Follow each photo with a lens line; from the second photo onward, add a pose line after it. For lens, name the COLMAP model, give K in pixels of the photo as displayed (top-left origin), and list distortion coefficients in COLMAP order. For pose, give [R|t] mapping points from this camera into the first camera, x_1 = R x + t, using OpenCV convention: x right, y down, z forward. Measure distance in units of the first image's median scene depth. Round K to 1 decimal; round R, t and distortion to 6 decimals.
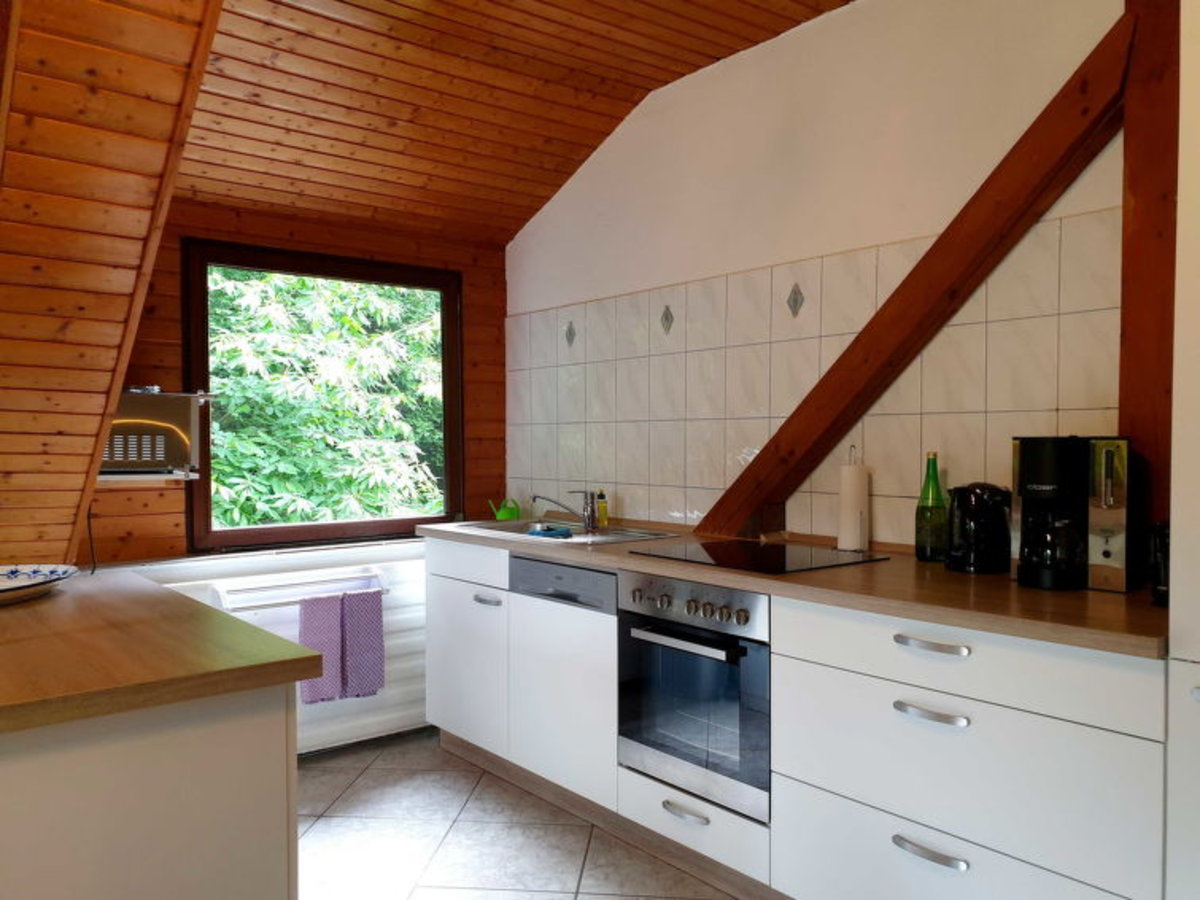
lens RADIAL K [[963.6, 0, 598.5], [0, 963.6, 479.0], [0, 0, 1]] dist [0.029512, -0.004248]
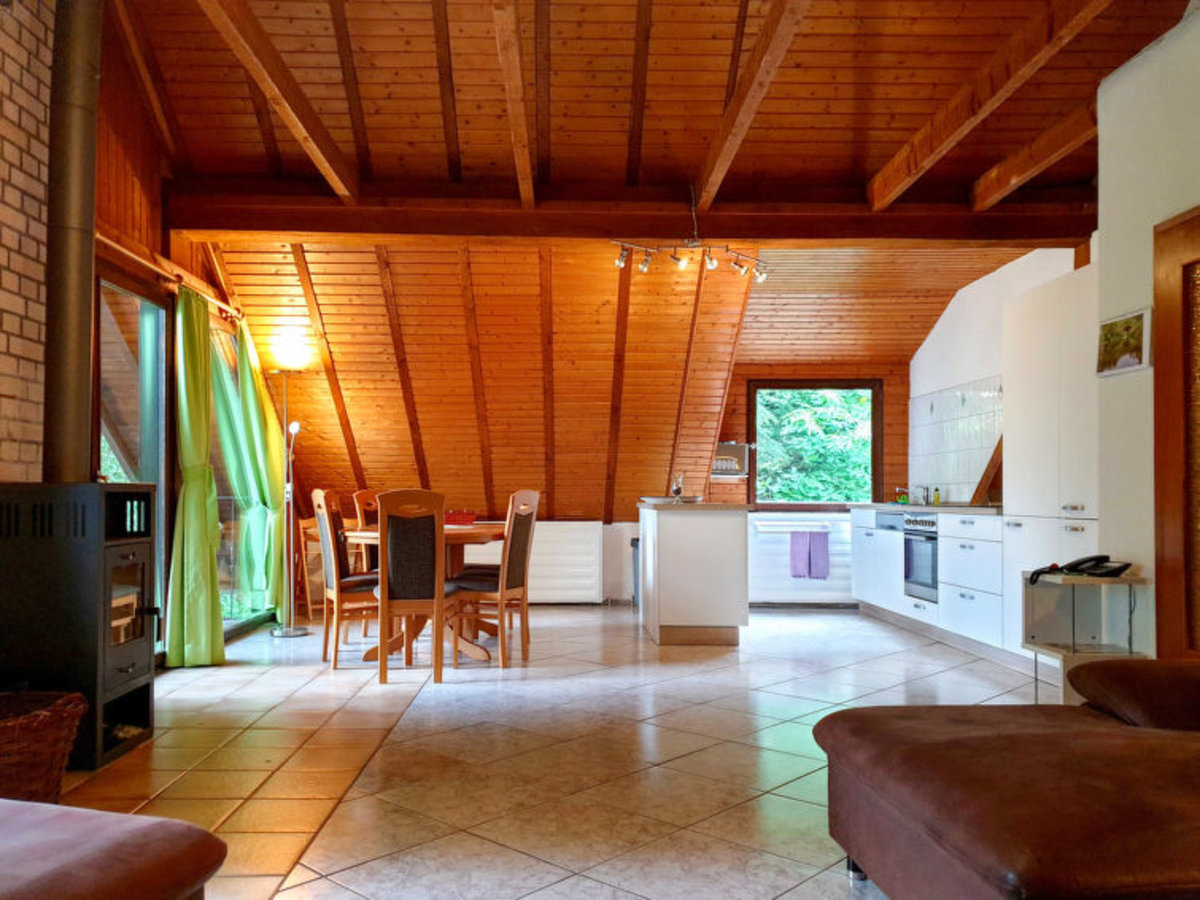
lens RADIAL K [[963.6, 0, 598.5], [0, 963.6, 479.0], [0, 0, 1]] dist [0.029512, -0.004248]
pose [[0.814180, -0.009061, -0.580542, 0.585535], [-0.025400, 0.998365, -0.051204, 0.114960], [0.580057, 0.056435, 0.812619, -1.019689]]
